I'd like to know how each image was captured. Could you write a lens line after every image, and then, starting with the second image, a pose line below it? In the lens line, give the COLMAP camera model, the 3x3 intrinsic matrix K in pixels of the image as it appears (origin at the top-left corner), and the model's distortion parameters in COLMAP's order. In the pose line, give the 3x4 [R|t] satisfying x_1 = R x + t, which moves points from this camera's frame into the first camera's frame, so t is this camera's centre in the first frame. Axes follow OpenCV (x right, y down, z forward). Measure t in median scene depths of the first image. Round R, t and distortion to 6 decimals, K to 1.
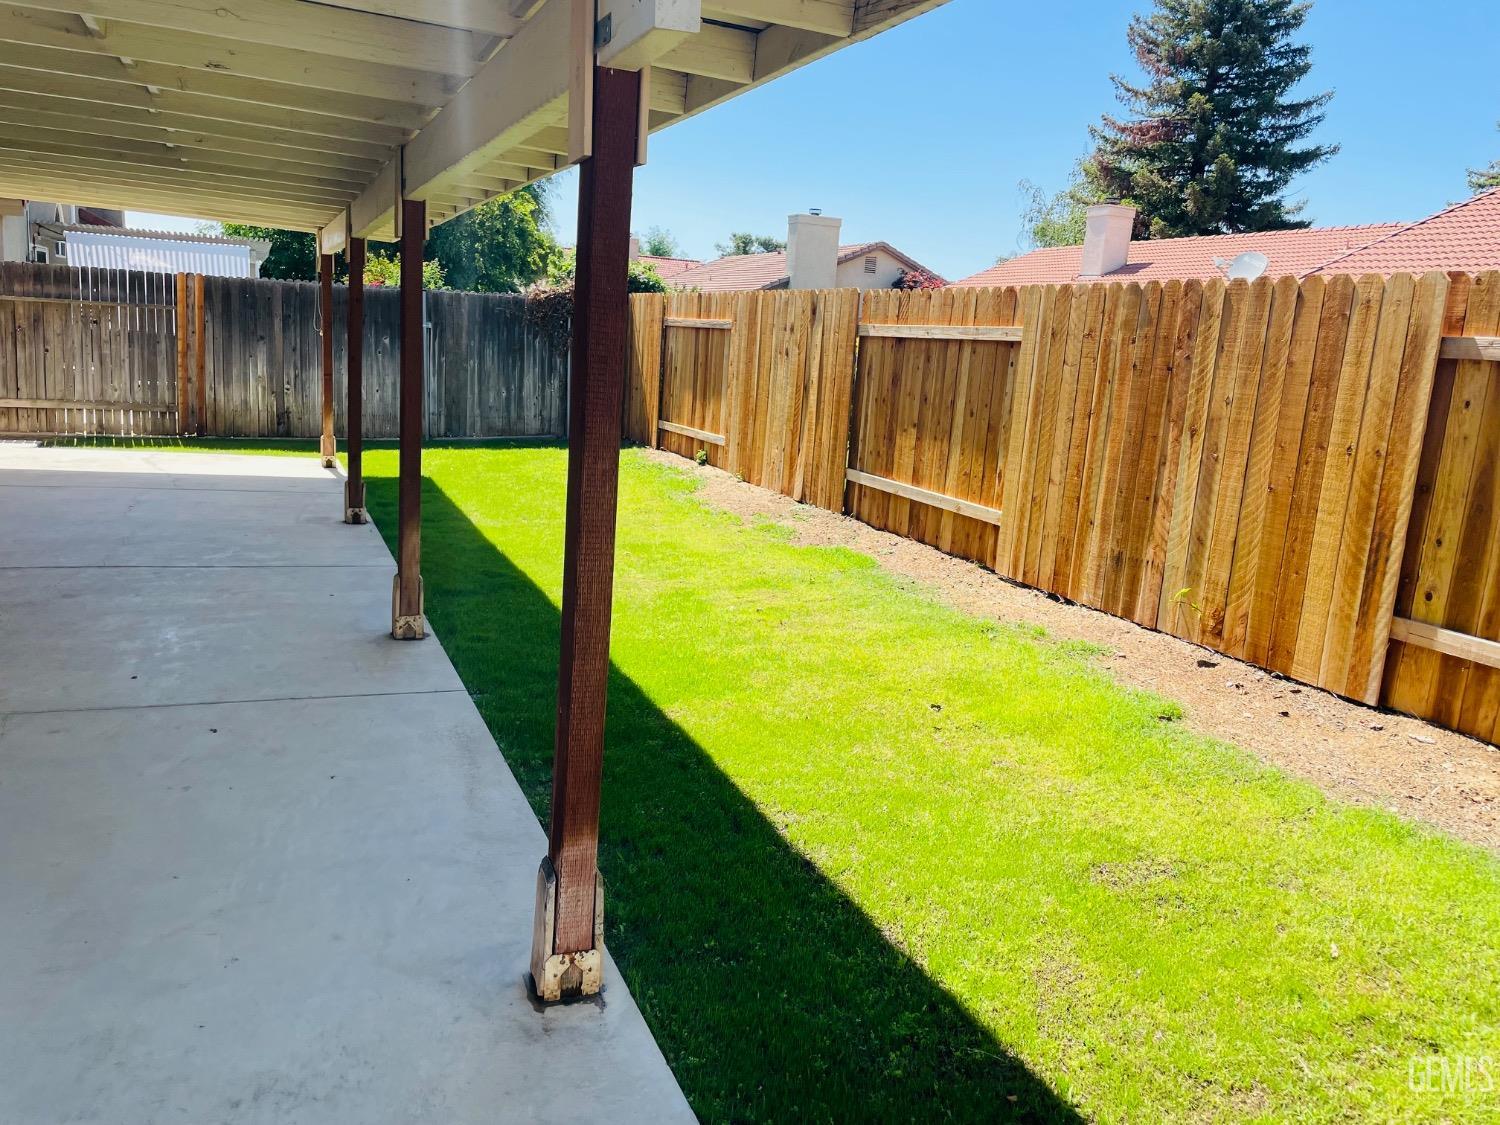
lens RADIAL K [[1125.1, 0, 750.0], [0, 1125.1, 562.5], [0, 0, 1]] dist [0.089603, -0.113816]
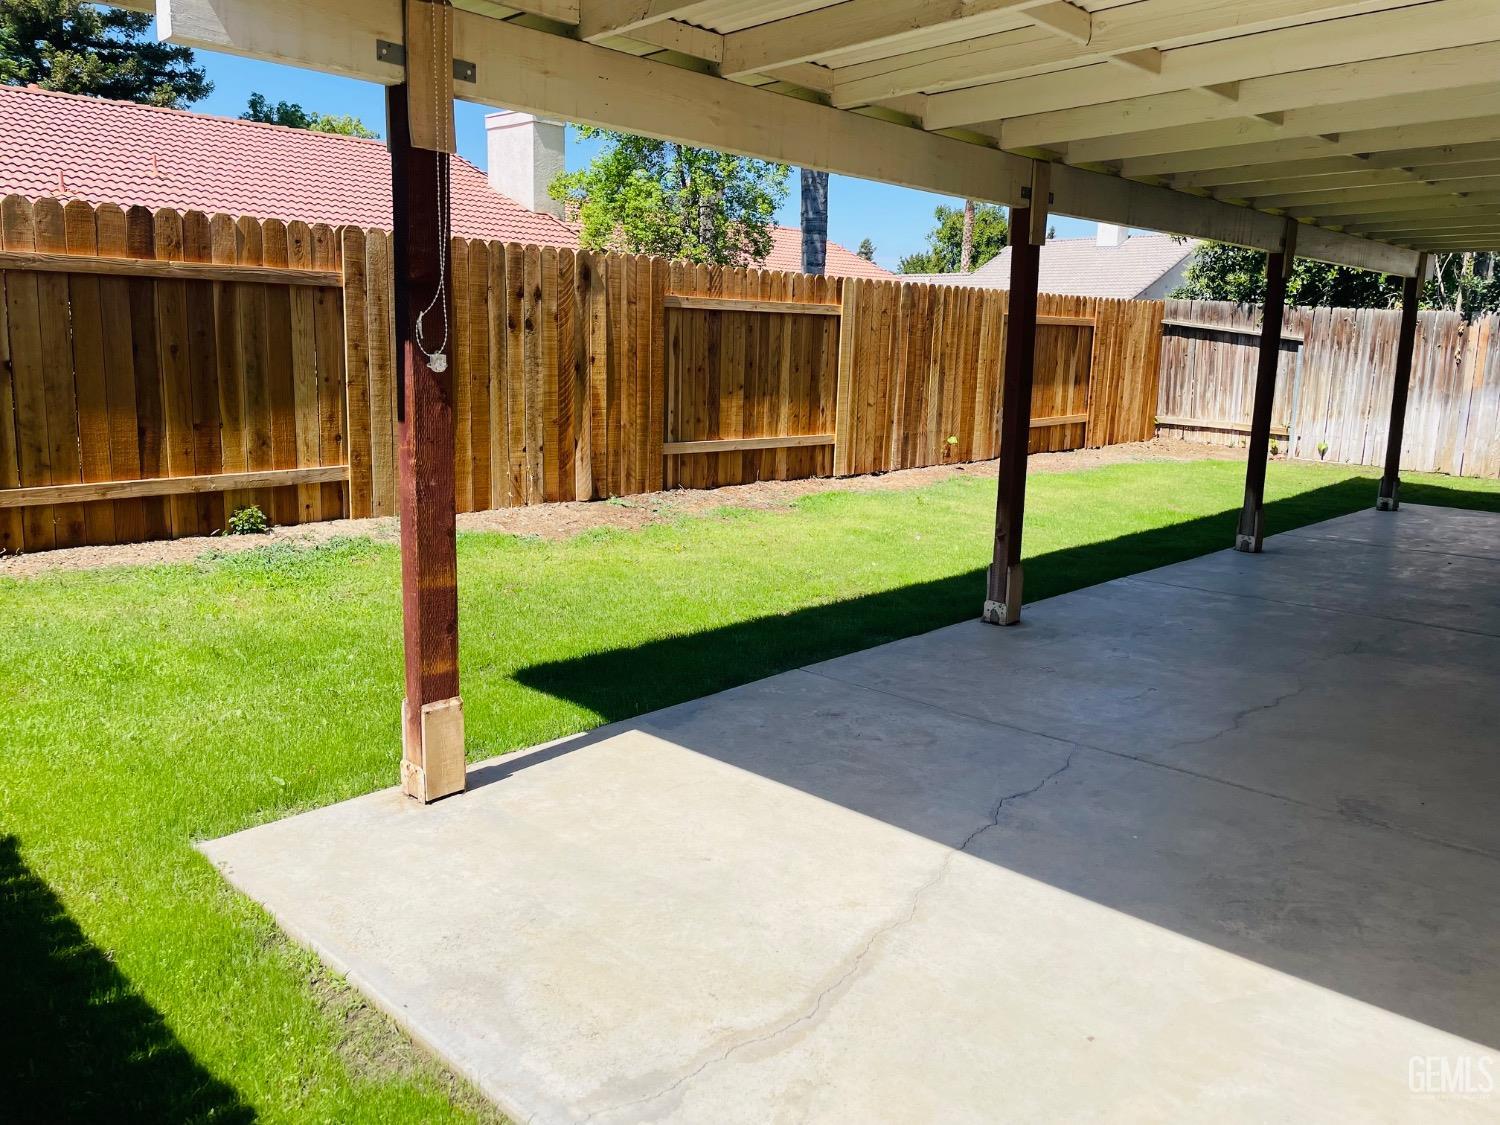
lens RADIAL K [[1126.4, 0, 772.2], [0, 1126.4, 562.5], [0, 0, 1]] dist [0.093017, -0.121391]
pose [[-0.392191, -0.250001, 0.885260, -0.898318], [0.128746, 0.937971, 0.321925, -0.307977], [-0.910829, 0.240230, -0.335677, 1.345684]]
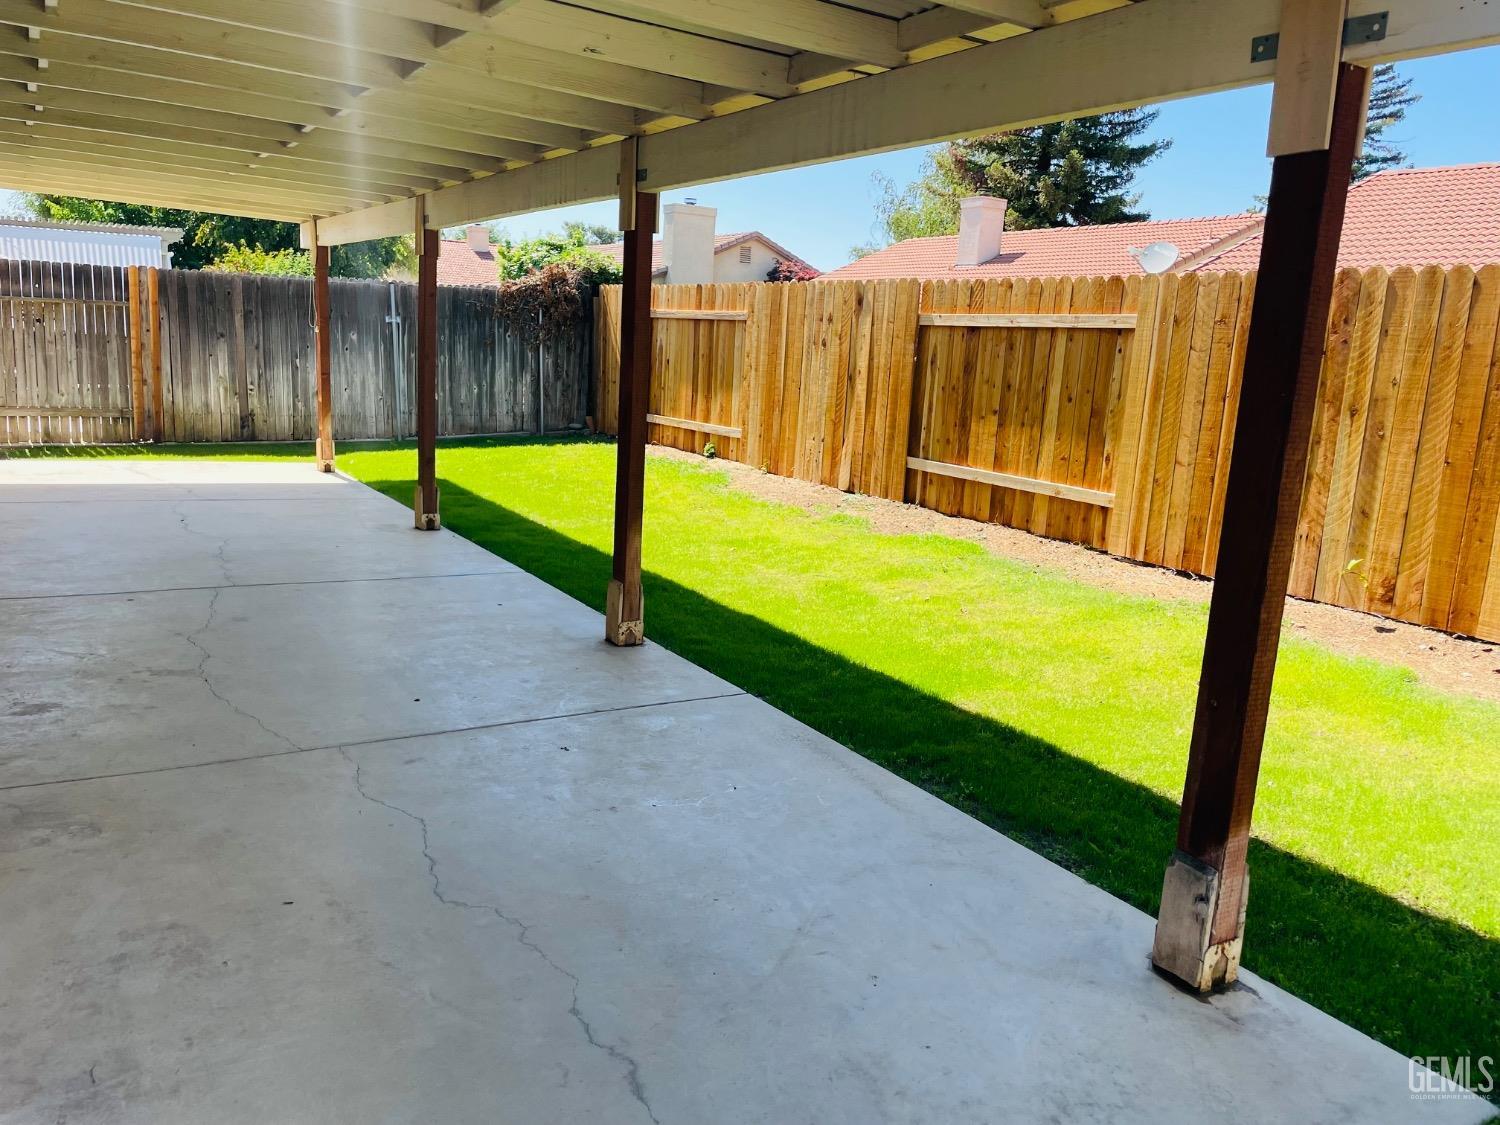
lens RADIAL K [[1125.1, 0, 750.0], [0, 1125.1, 562.5], [0, 0, 1]] dist [0.089603, -0.113816]
pose [[0.988452, -0.042420, 0.145473, -0.218352], [0.041176, 0.999085, 0.011558, -0.006672], [-0.145830, -0.005435, 0.989295, 0.019290]]
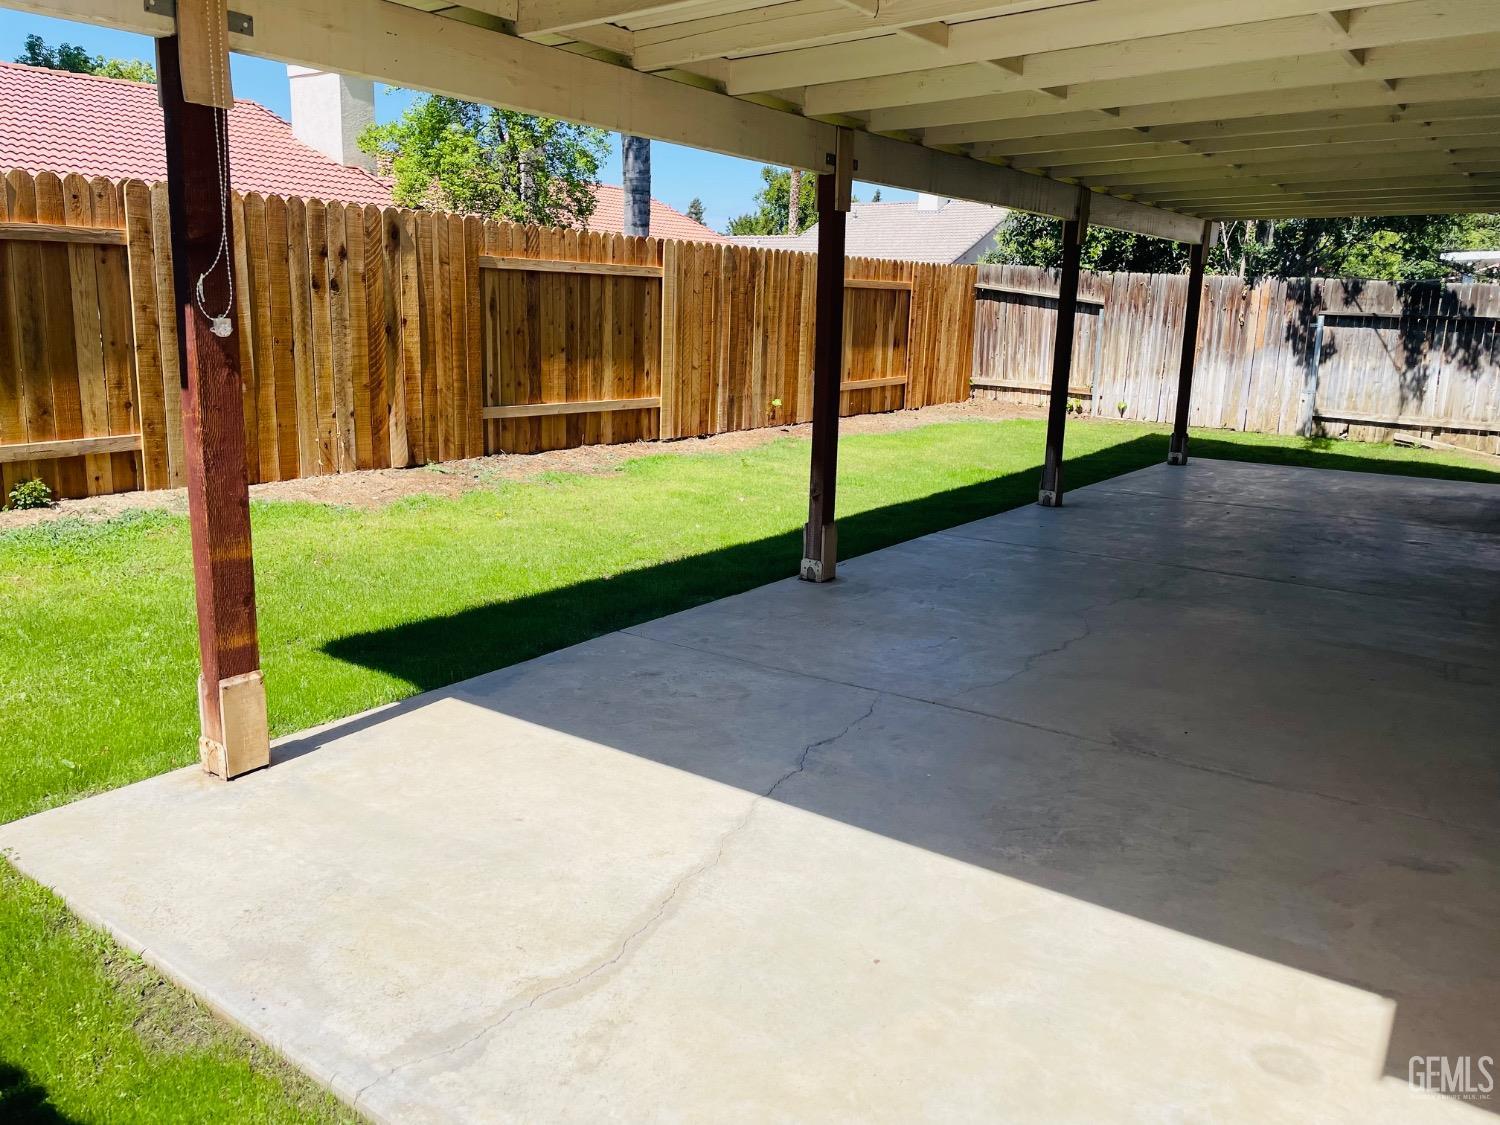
lens RADIAL K [[1125.1, 0, 750.0], [0, 1125.1, 562.5], [0, 0, 1]] dist [0.089603, -0.113816]
pose [[-0.503053, -0.266923, 0.822003, -0.911573], [0.109641, 0.923717, 0.367051, -0.309201], [-0.857273, 0.274772, -0.435413, 1.338826]]
